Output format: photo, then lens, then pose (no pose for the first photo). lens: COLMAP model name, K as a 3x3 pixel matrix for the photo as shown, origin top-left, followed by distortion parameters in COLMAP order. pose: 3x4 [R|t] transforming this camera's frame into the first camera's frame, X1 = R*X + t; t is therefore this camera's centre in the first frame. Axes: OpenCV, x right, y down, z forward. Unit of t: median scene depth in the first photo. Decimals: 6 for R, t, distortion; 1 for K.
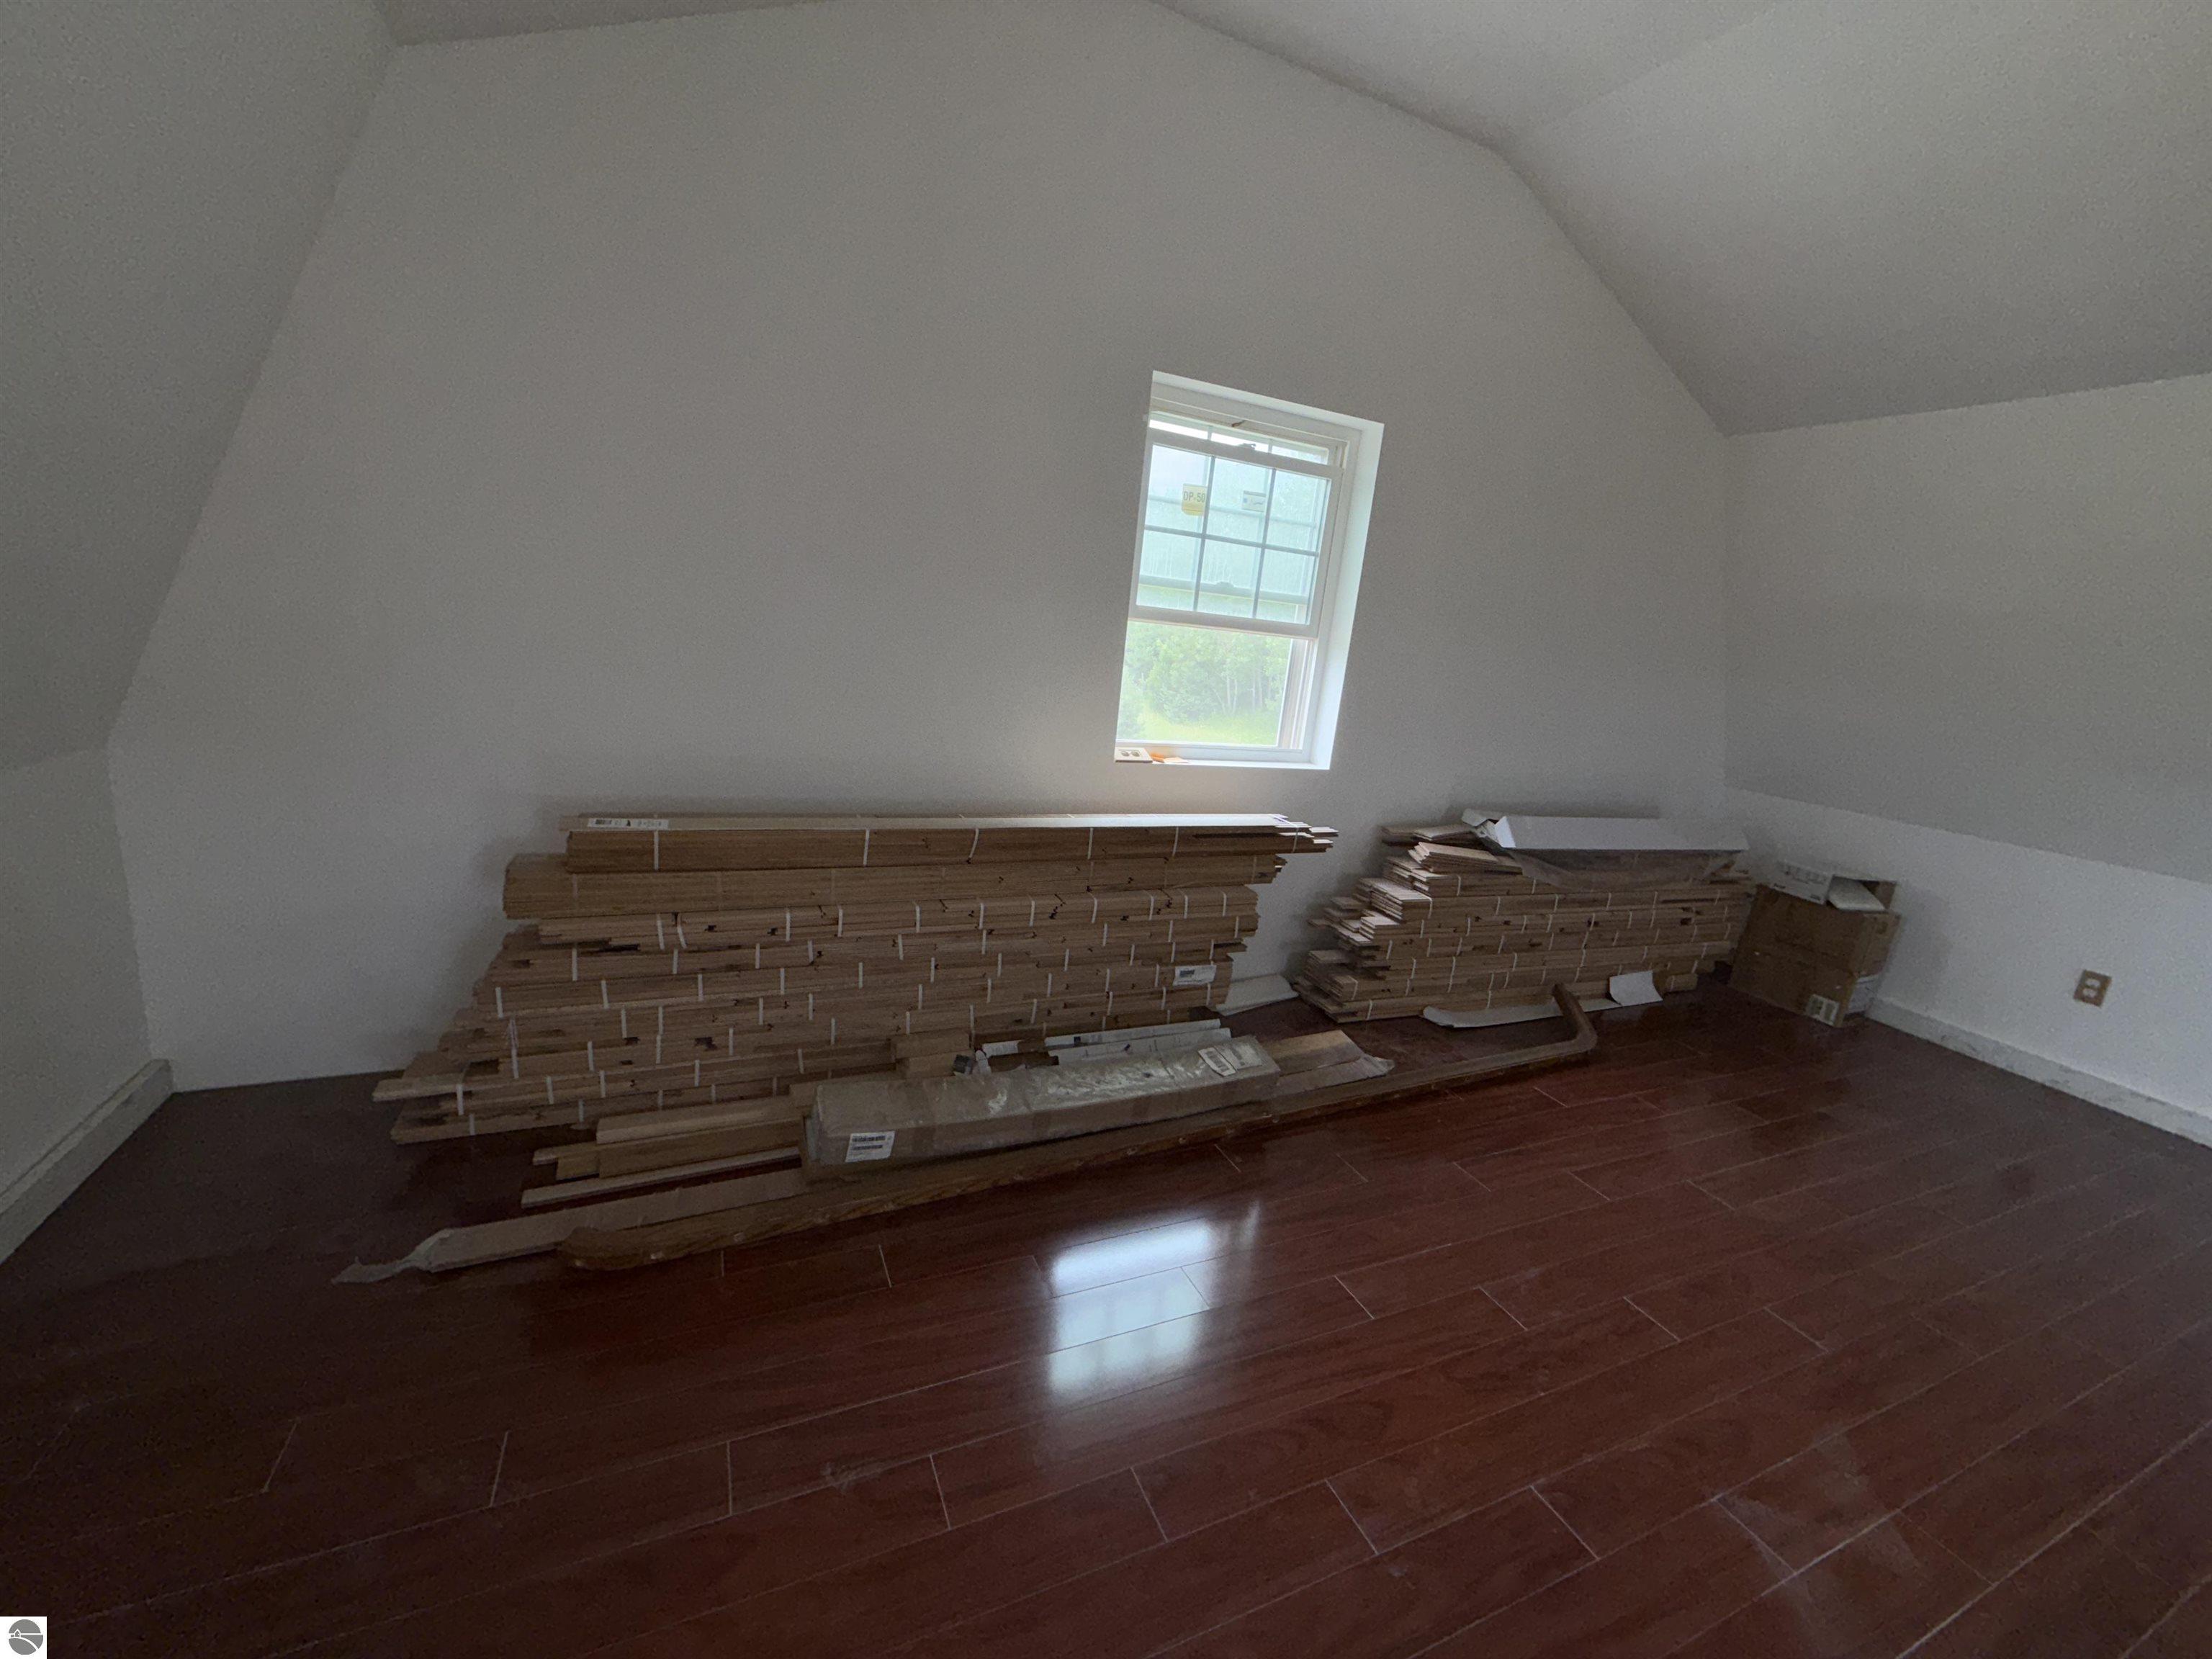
lens RADIAL K [[878.5, 0, 1101.8], [0, 878.5, 830.0], [0, 0, 1]] dist [0.000811, -0.000110]
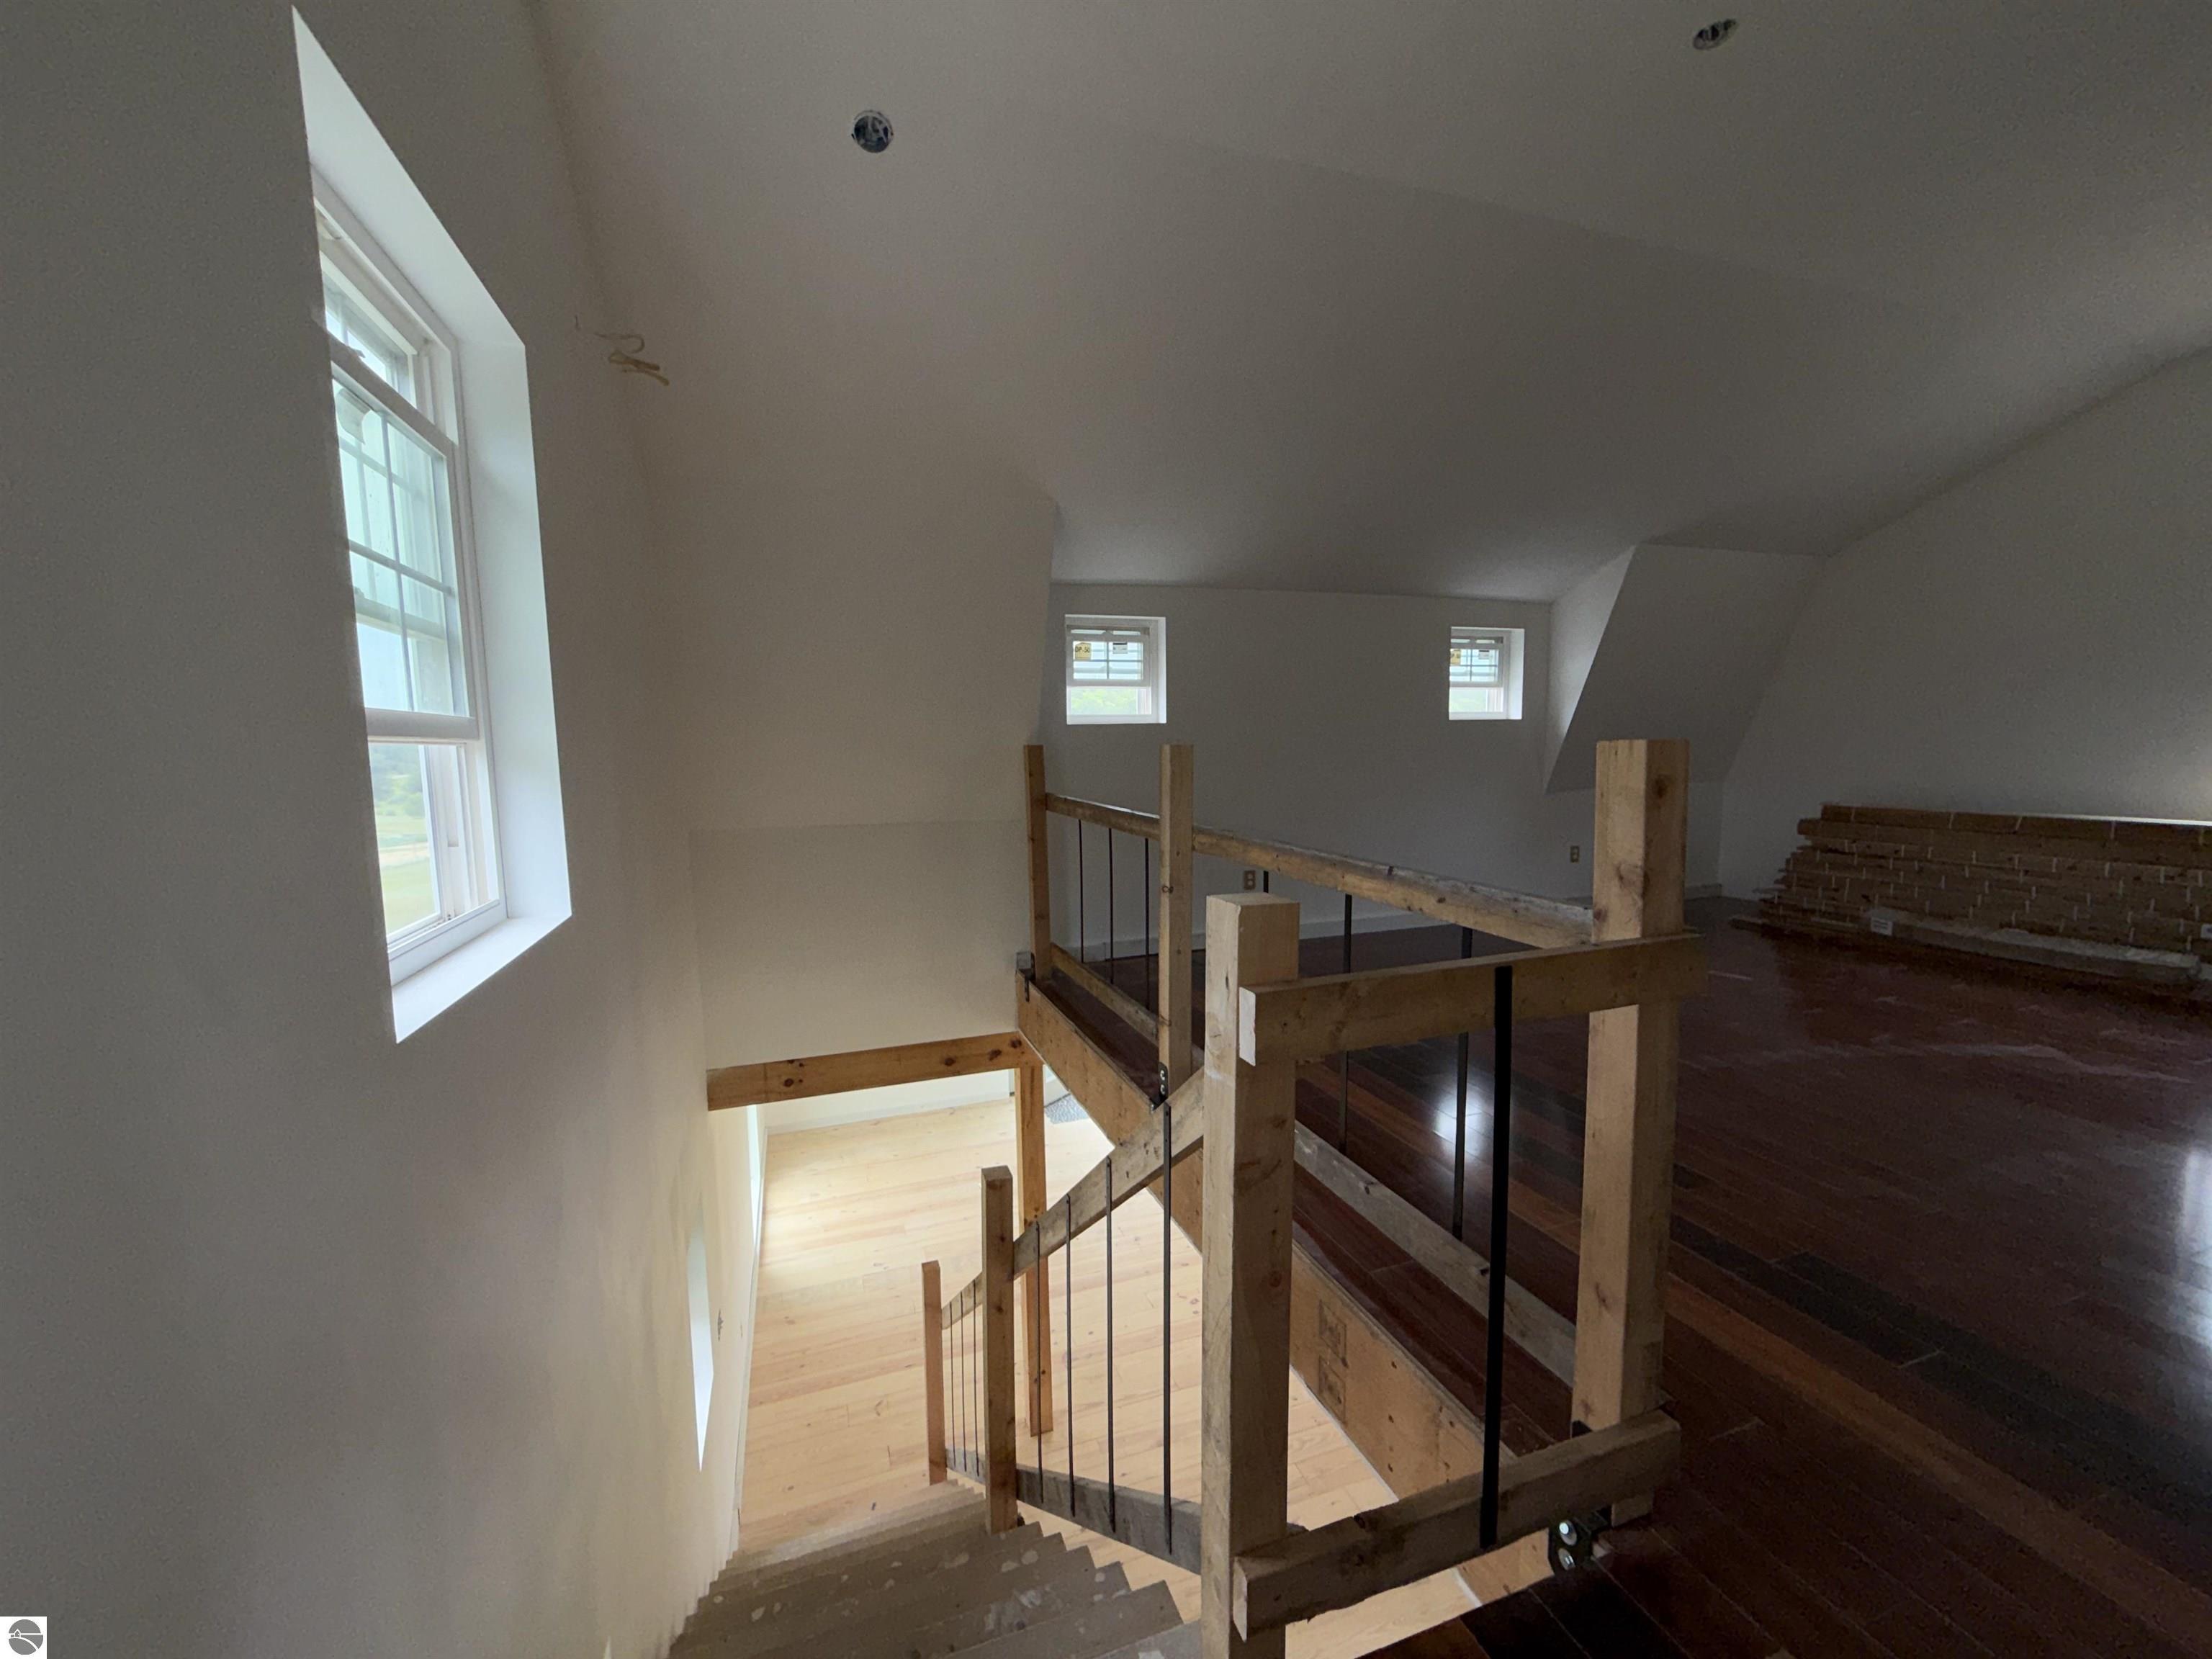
lens RADIAL K [[881.1, 0, 1102.7], [0, 881.1, 829.7], [0, 0, 1]] dist [0.000348, 0.000289]
pose [[-0.091252, -0.001534, -0.995827, 1.737737], [-0.222139, 0.974833, 0.018854, 0.387140], [0.970735, 0.222933, -0.089296, -0.695955]]
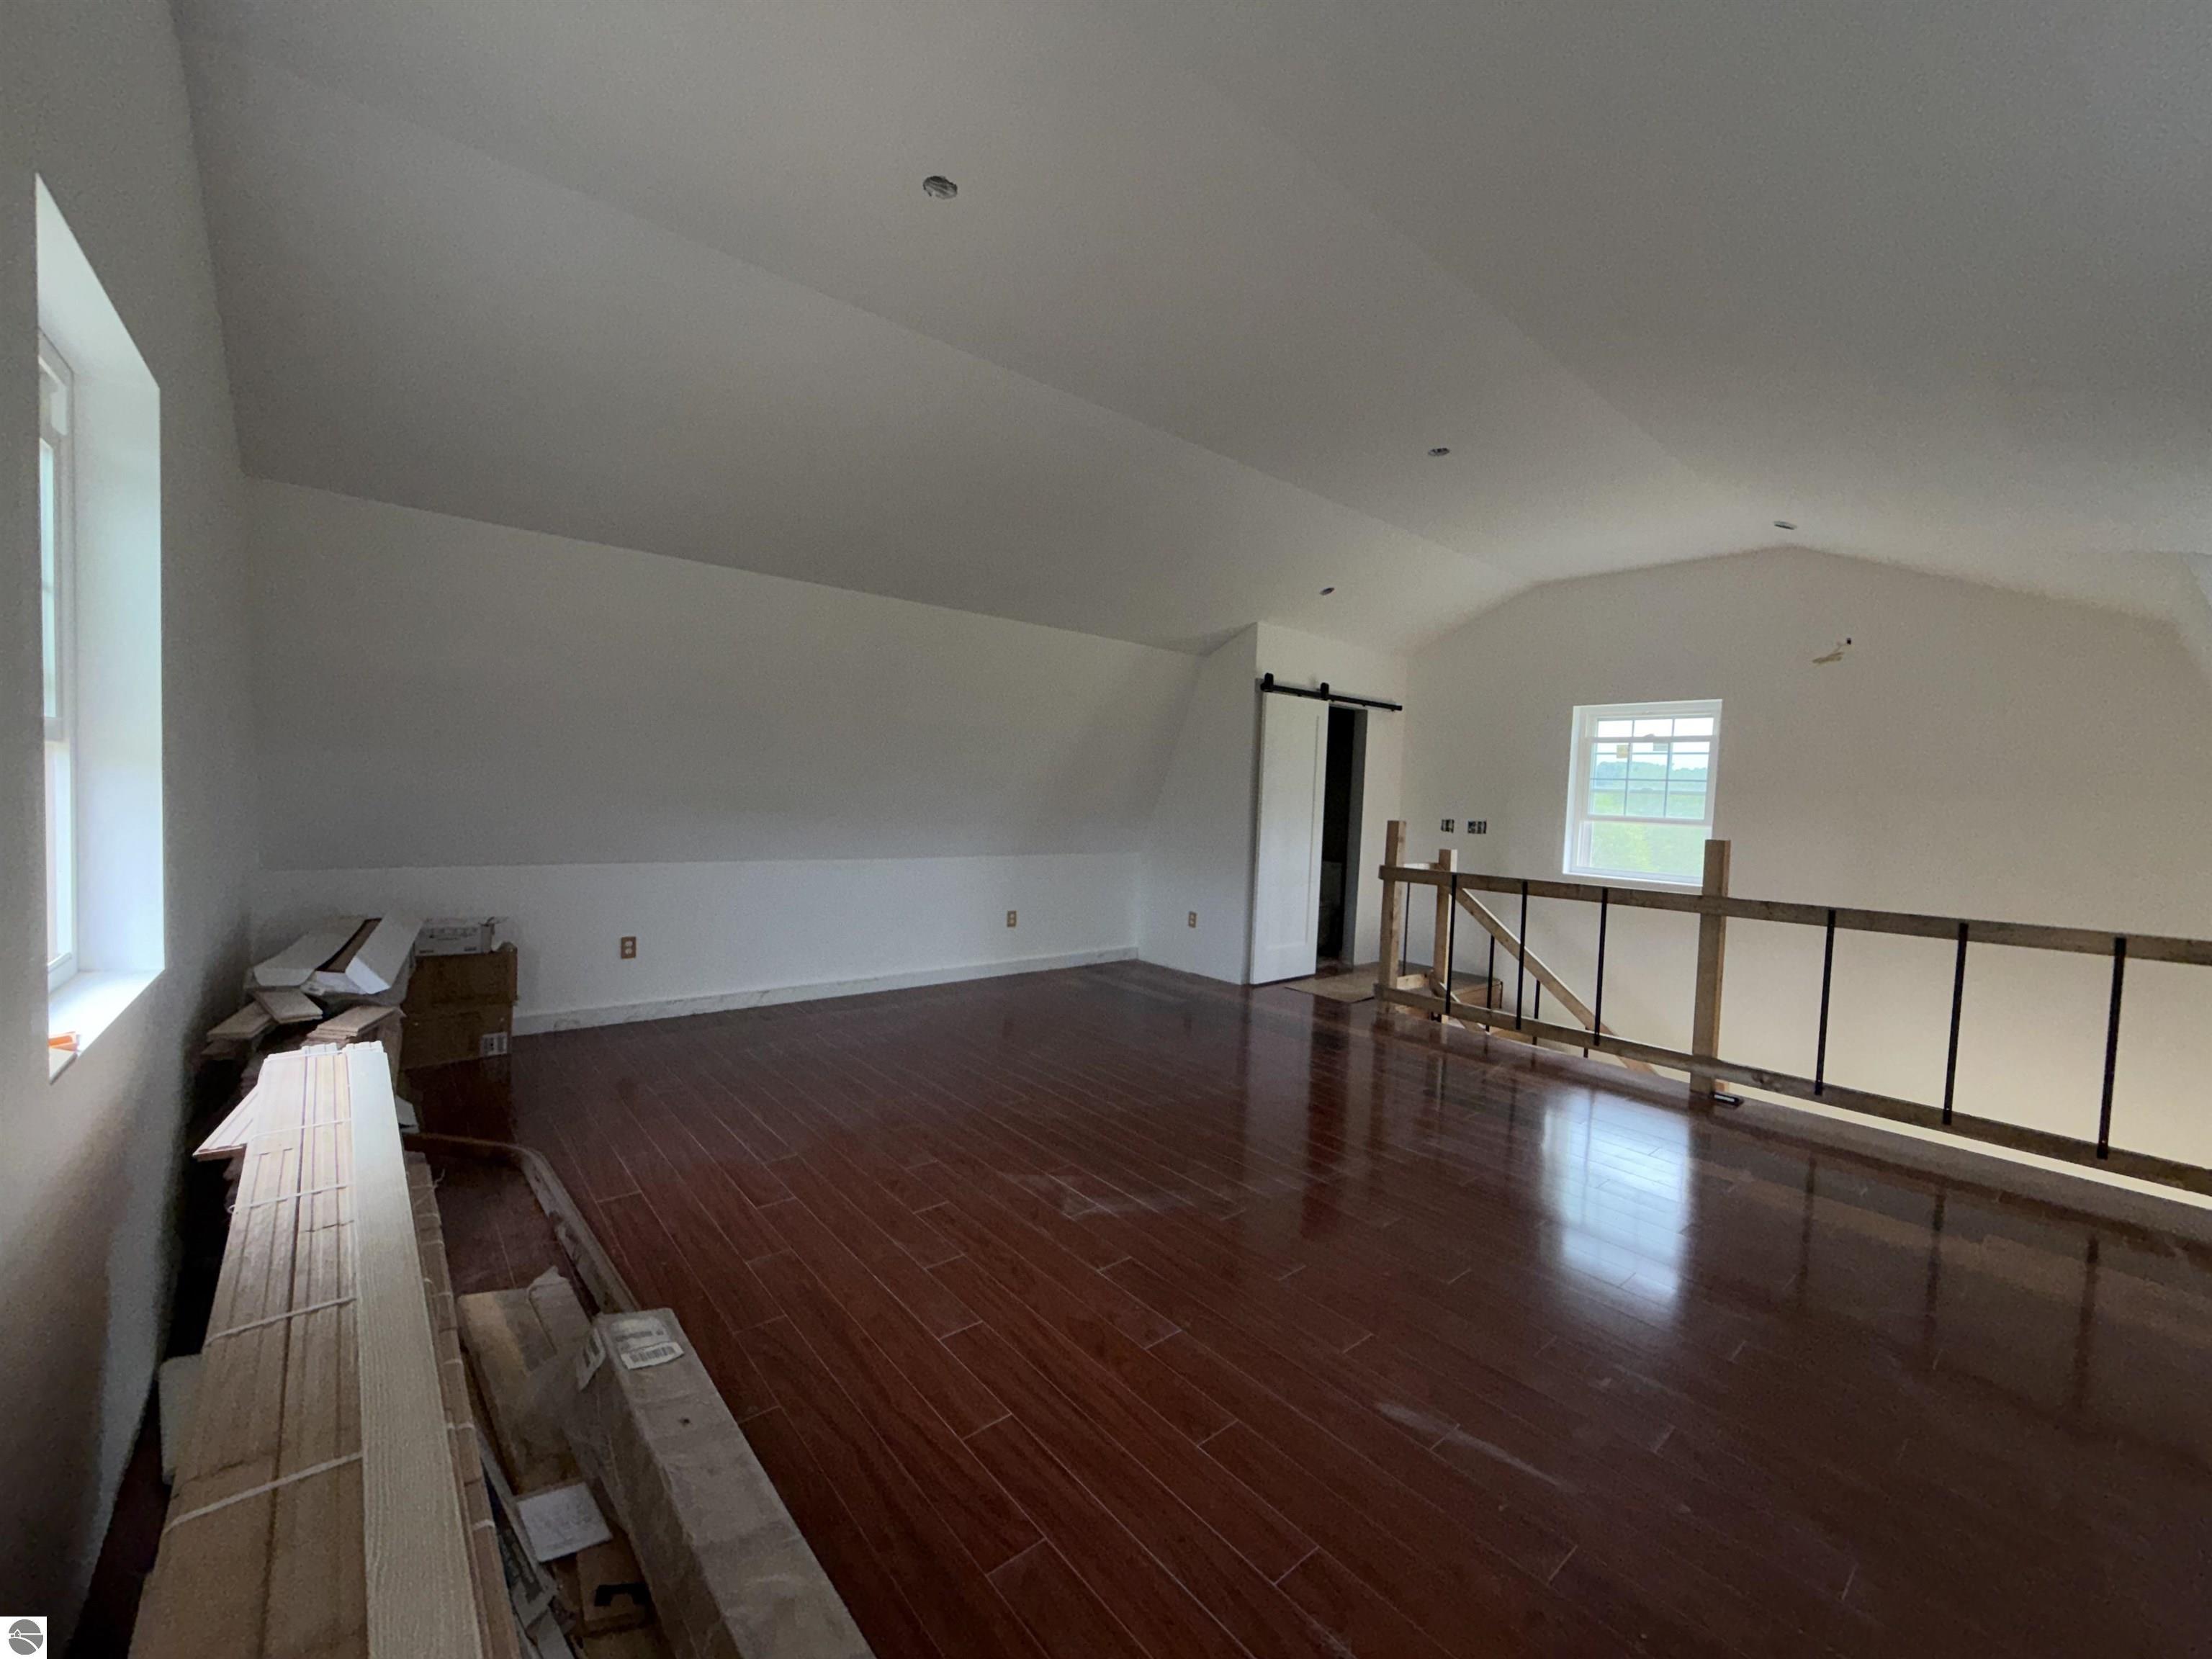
lens RADIAL K [[881.1, 0, 1102.7], [0, 881.1, 829.7], [0, 0, 1]] dist [0.000348, 0.000289]
pose [[-0.270137, -0.155354, 0.950206, -0.524161], [0.155962, 0.966803, 0.202407, -0.214633], [-0.950106, 0.202874, -0.236940, 0.658095]]
